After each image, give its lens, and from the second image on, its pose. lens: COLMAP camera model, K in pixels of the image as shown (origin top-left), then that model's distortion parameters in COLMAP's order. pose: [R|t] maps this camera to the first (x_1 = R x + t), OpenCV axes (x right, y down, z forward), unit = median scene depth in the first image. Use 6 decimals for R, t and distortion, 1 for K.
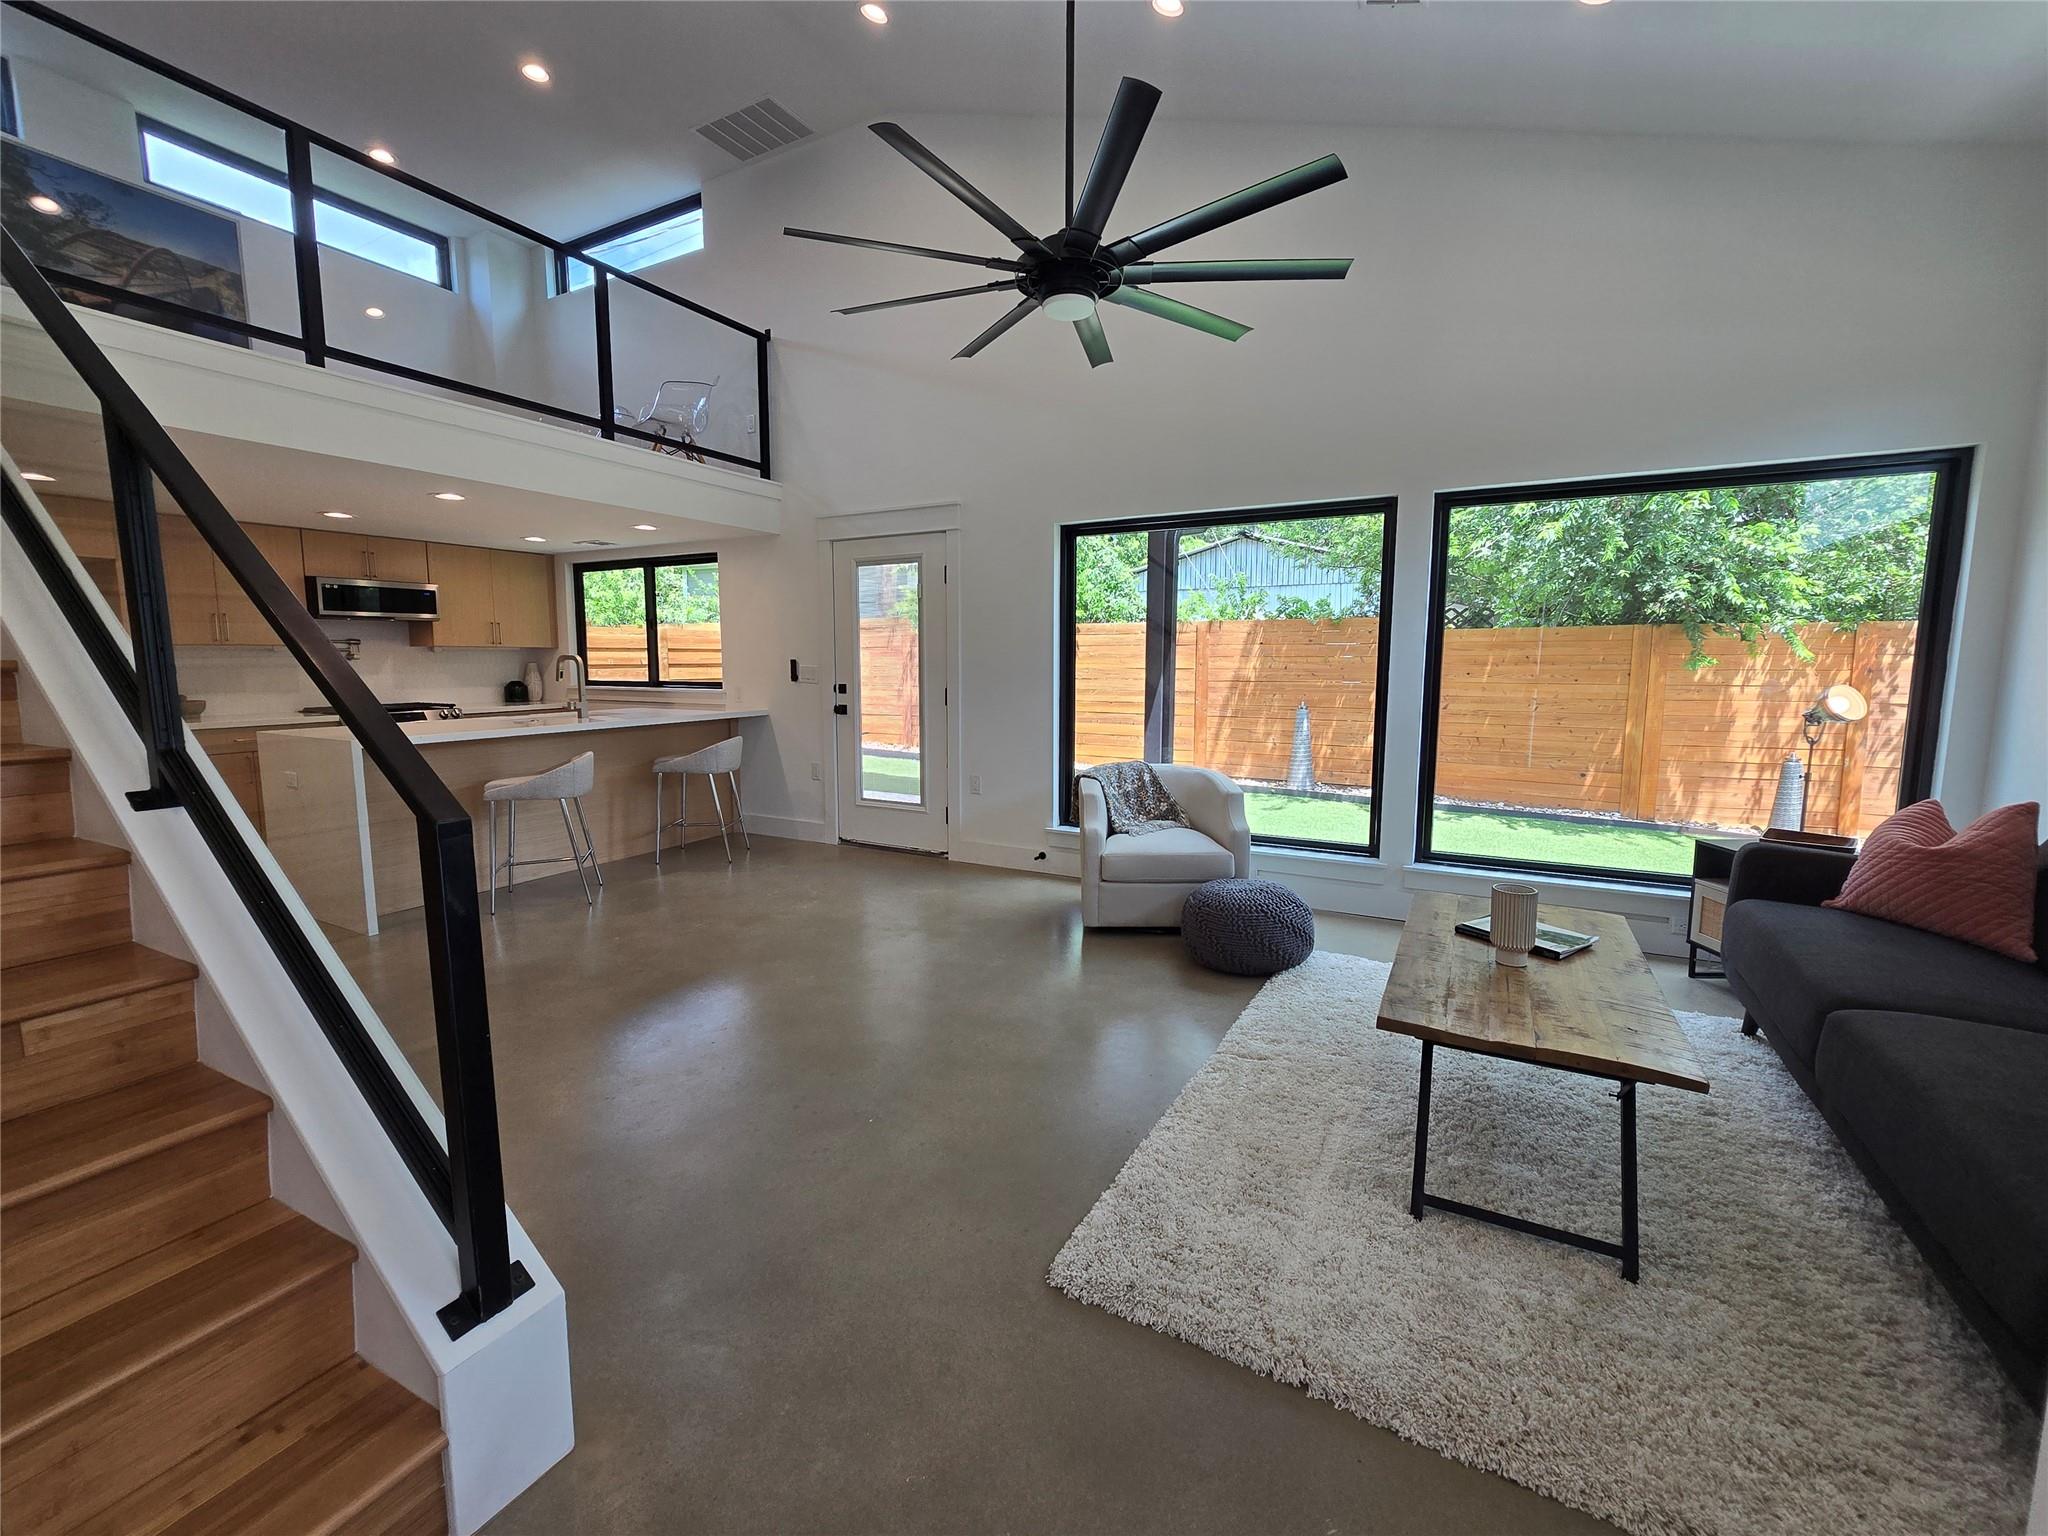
lens RADIAL K [[844.9, 0, 1019.5], [0, 844.9, 761.0], [0, 0, 1]] dist [-0.003493, -0.000028]
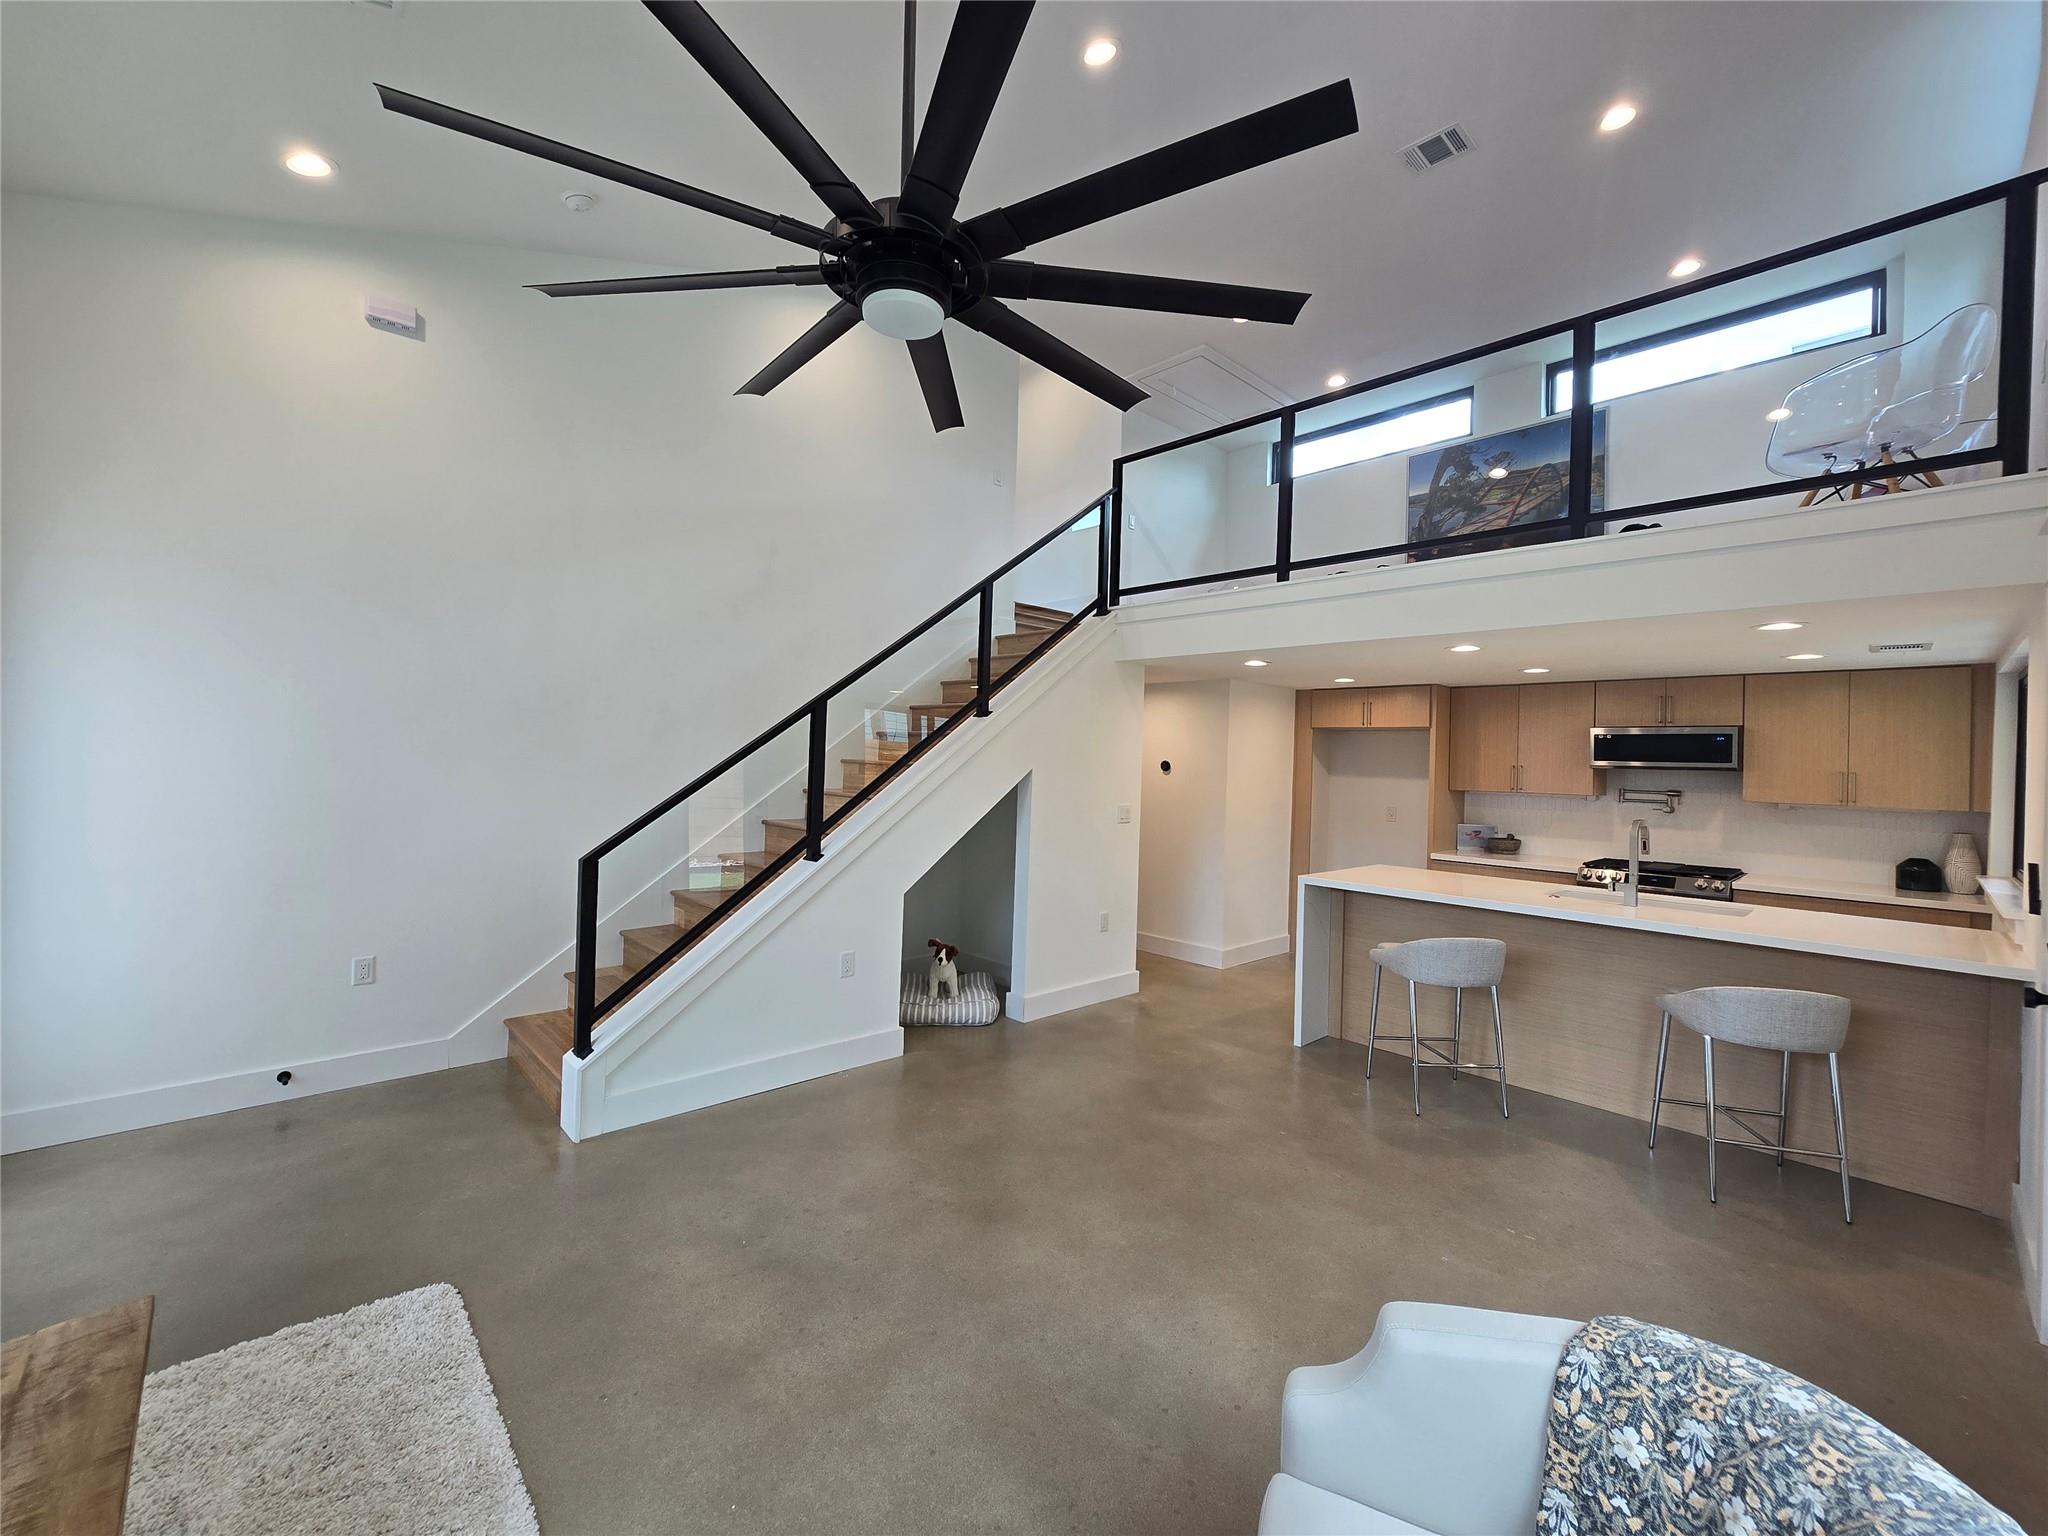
lens RADIAL K [[844.9, 0, 1029.4], [0, 844.9, 761.5], [0, 0, 1]] dist [-0.003493, -0.000028]
pose [[-0.301412, -0.008708, -0.953454, 0.303084], [-0.149027, 0.988099, 0.038087, -0.113373], [0.941776, 0.153570, -0.299123, 0.652612]]
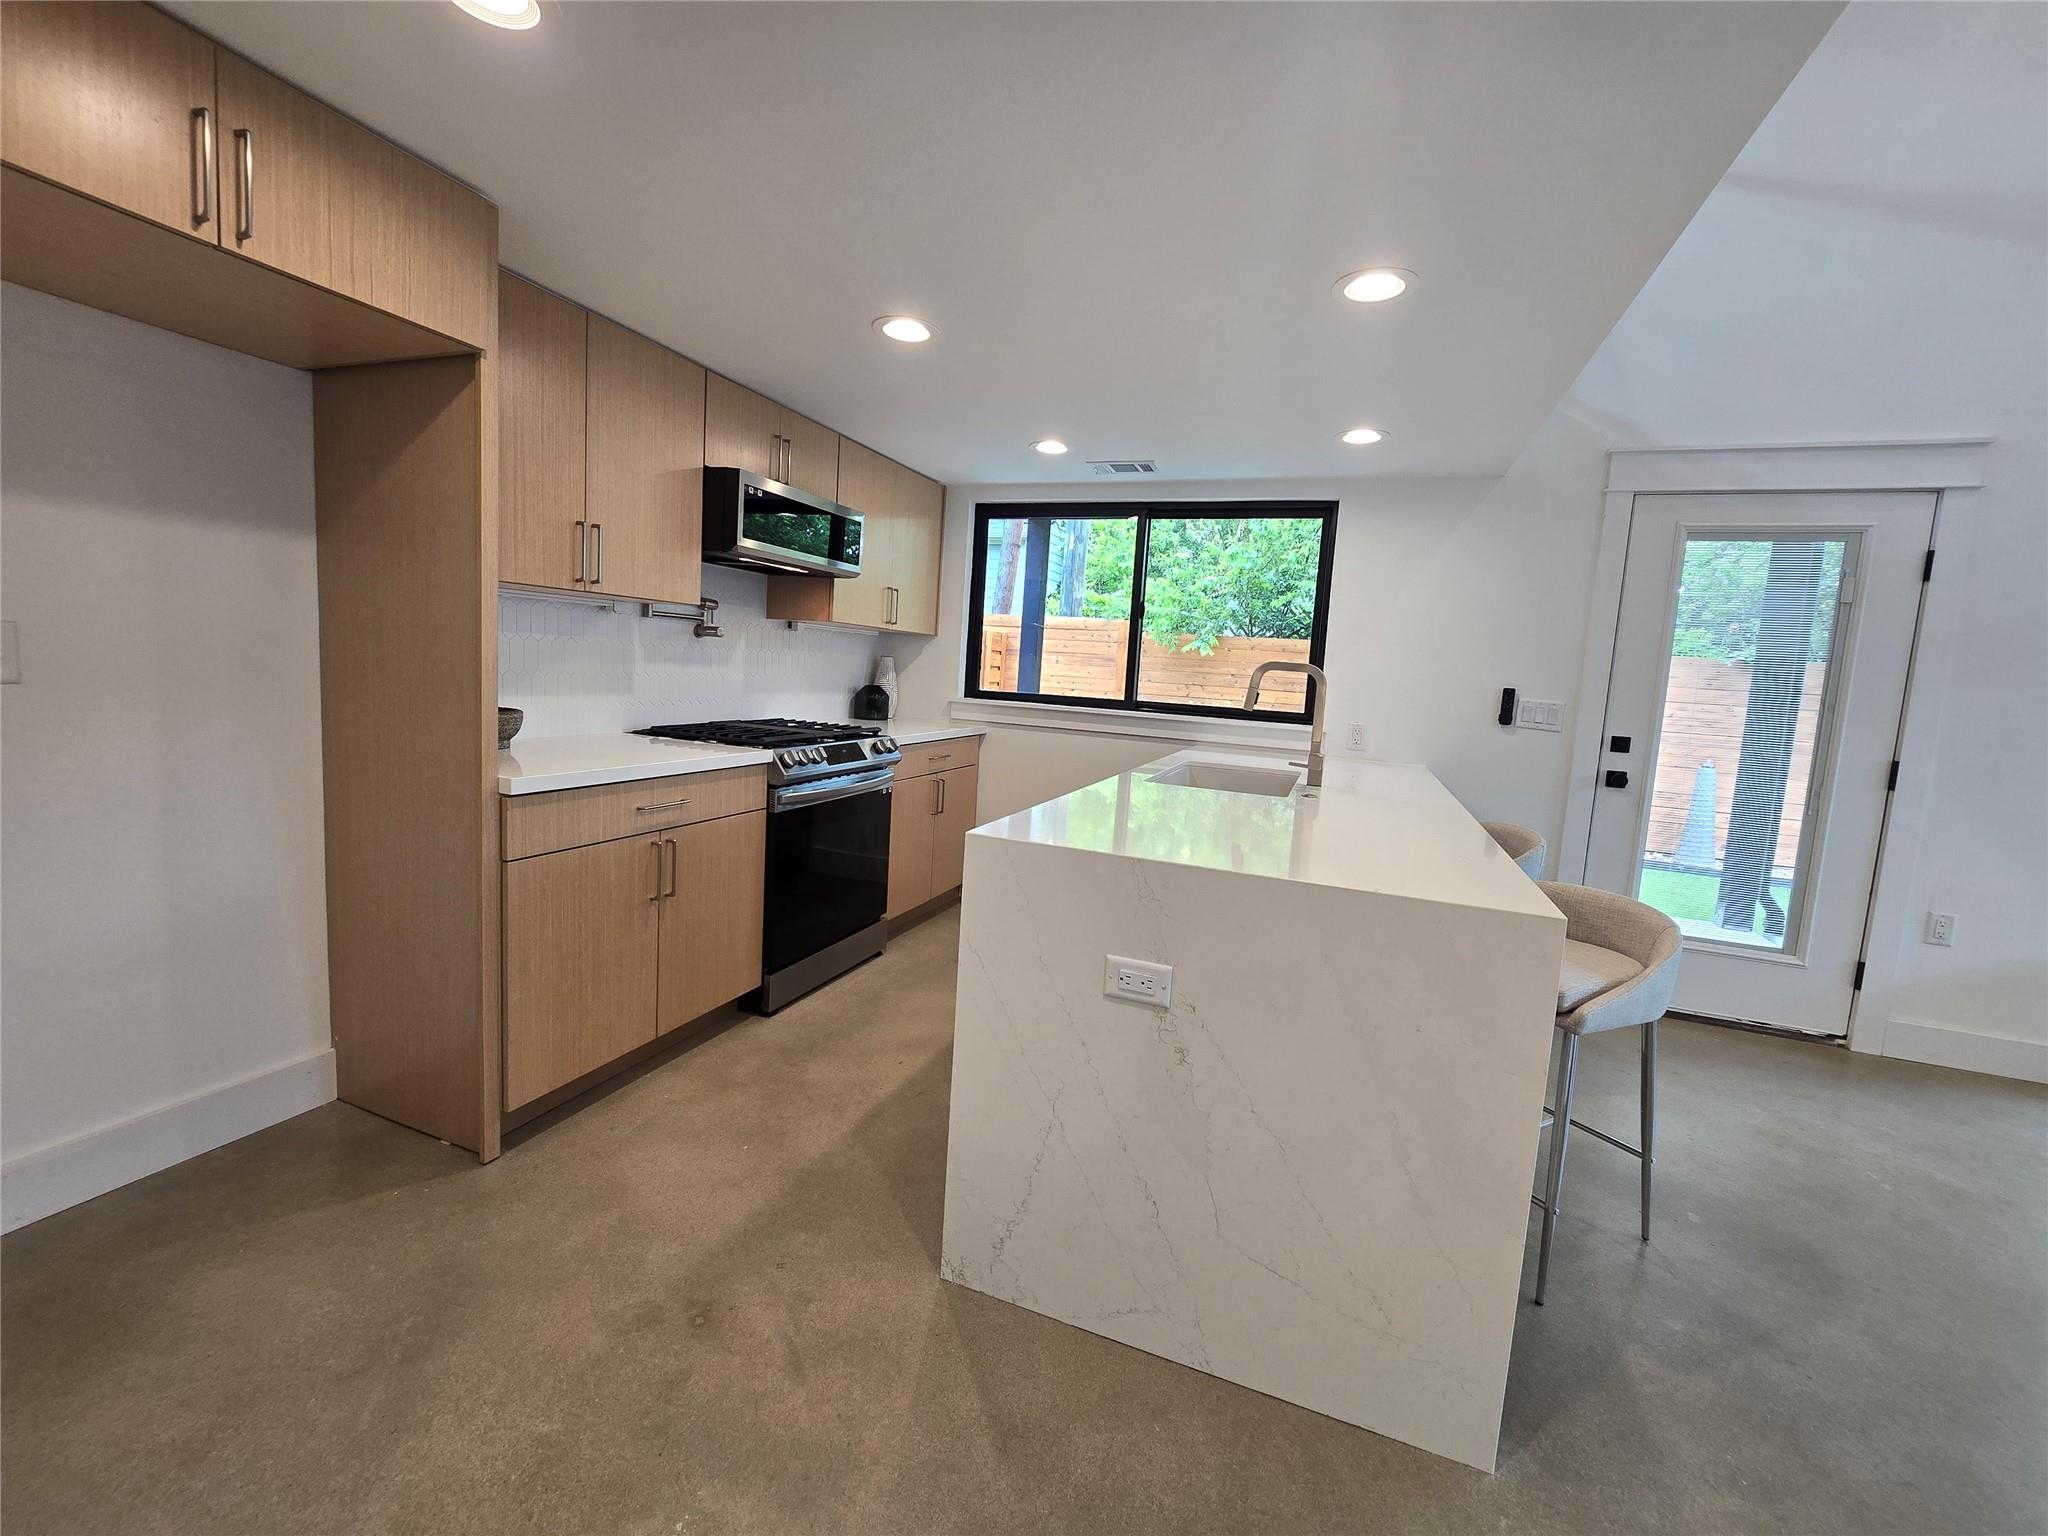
lens RADIAL K [[844.9, 0, 1025.0], [0, 844.9, 754.5], [0, 0, 1]] dist [-0.003493, -0.000028]
pose [[0.989418, 0.048539, 0.136733, -0.701333], [-0.046216, 0.998729, -0.020116, -0.047118], [-0.137536, 0.013584, 0.990404, 0.472096]]
